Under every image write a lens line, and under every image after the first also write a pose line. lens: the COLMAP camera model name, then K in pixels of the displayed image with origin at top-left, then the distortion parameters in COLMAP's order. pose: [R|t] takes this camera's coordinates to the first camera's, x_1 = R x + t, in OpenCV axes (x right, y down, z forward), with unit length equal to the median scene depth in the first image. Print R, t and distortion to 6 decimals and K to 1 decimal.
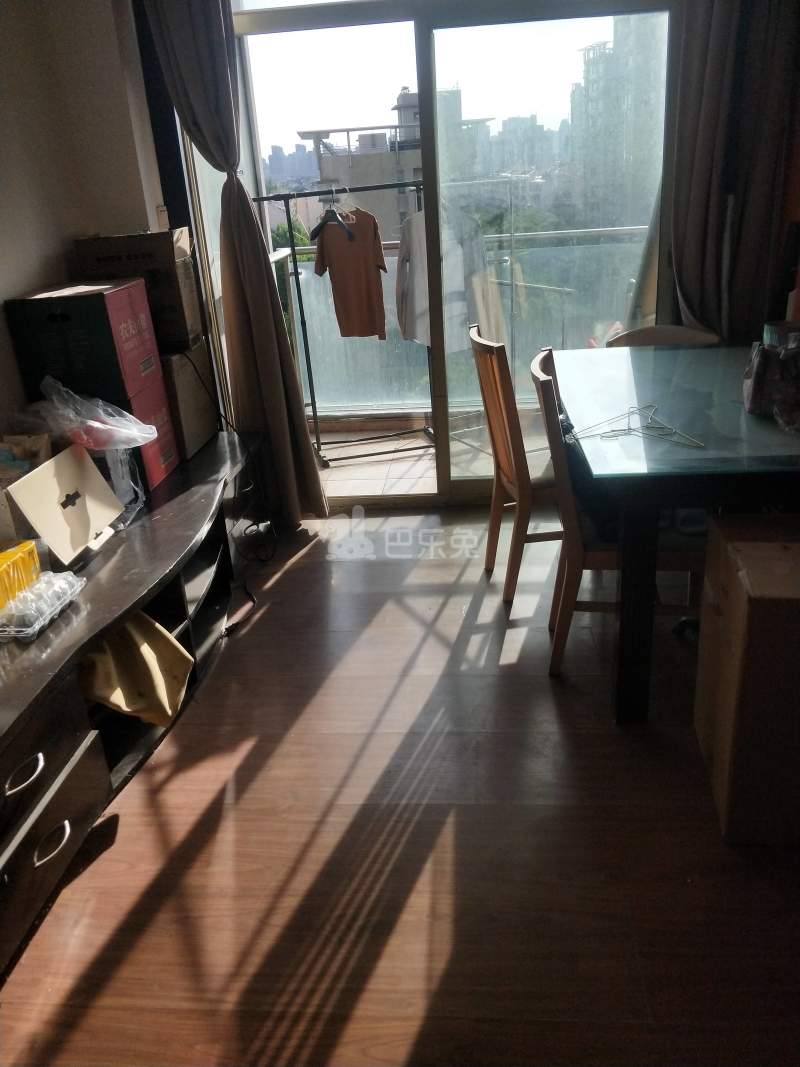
lens RADIAL K [[882.1, 0, 392.7], [0, 882.1, 540.0], [0, 0, 1]] dist [0.028360, -0.040856]
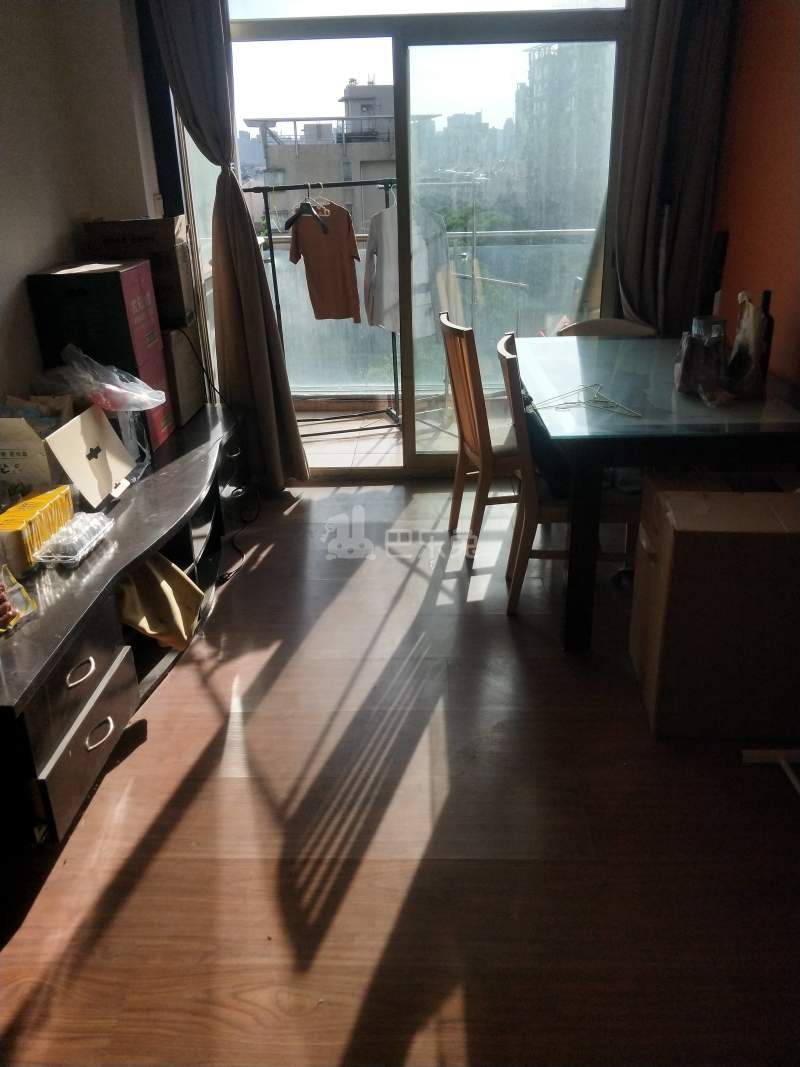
lens RADIAL K [[882.1, 0, 398.0], [0, 882.1, 543.0], [0, 0, 1]] dist [0.028360, -0.040856]
pose [[0.997252, 0.011872, 0.073123, -0.046955], [-0.012589, 0.999877, 0.009354, 0.044206], [-0.073003, -0.010248, 0.997279, -0.130189]]
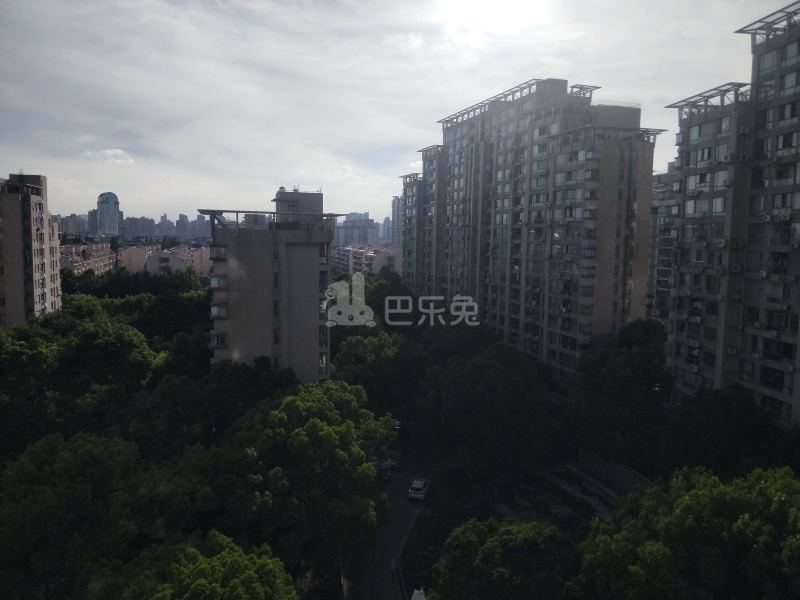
lens RADIAL K [[661.4, 0, 402.7], [0, 661.4, 300.0], [0, 0, 1]] dist [0.028360, -0.040856]
pose [[0.976243, 0.067802, 0.205797, -0.091349], [-0.001562, 0.951958, -0.306226, -0.745348], [-0.216673, 0.298629, 0.929448, 1.416716]]
